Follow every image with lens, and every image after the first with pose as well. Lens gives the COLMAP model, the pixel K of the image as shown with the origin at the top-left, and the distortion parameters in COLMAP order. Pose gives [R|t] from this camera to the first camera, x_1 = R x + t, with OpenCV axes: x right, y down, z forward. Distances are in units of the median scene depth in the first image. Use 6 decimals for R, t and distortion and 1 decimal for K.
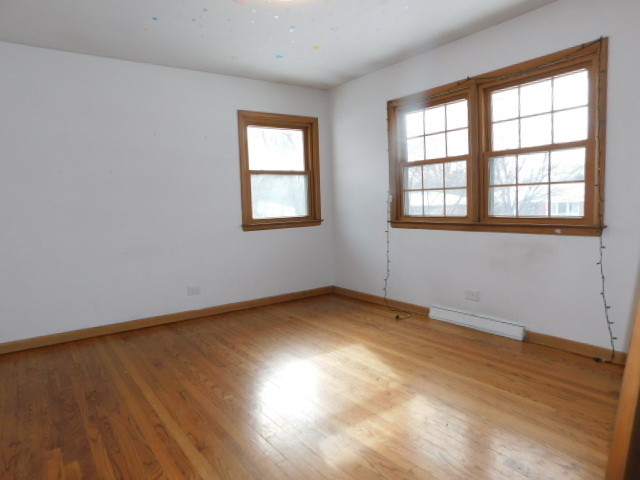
lens RADIAL K [[424.9, 0, 320.0], [0, 424.9, 240.0], [0, 0, 1]] dist [-0.001000, 0.000470]
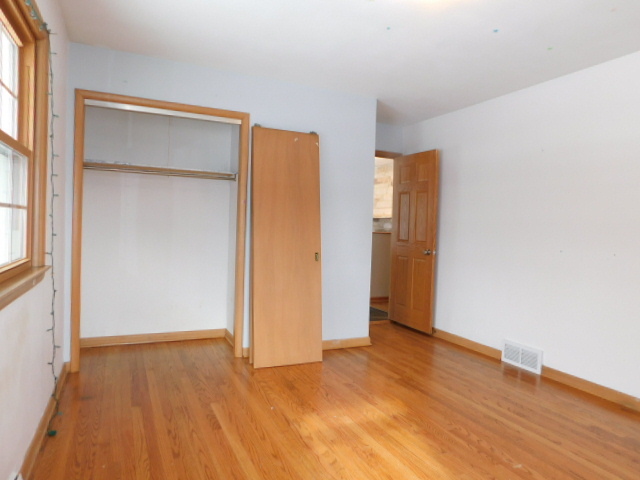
lens RADIAL K [[424.9, 0, 320.0], [0, 424.9, 240.0], [0, 0, 1]] dist [-0.001000, 0.000470]
pose [[-0.983631, -0.005272, 0.180115, 0.022948], [0.013317, 0.994712, 0.101838, -0.179568], [-0.179700, 0.102569, -0.978360, 1.925196]]
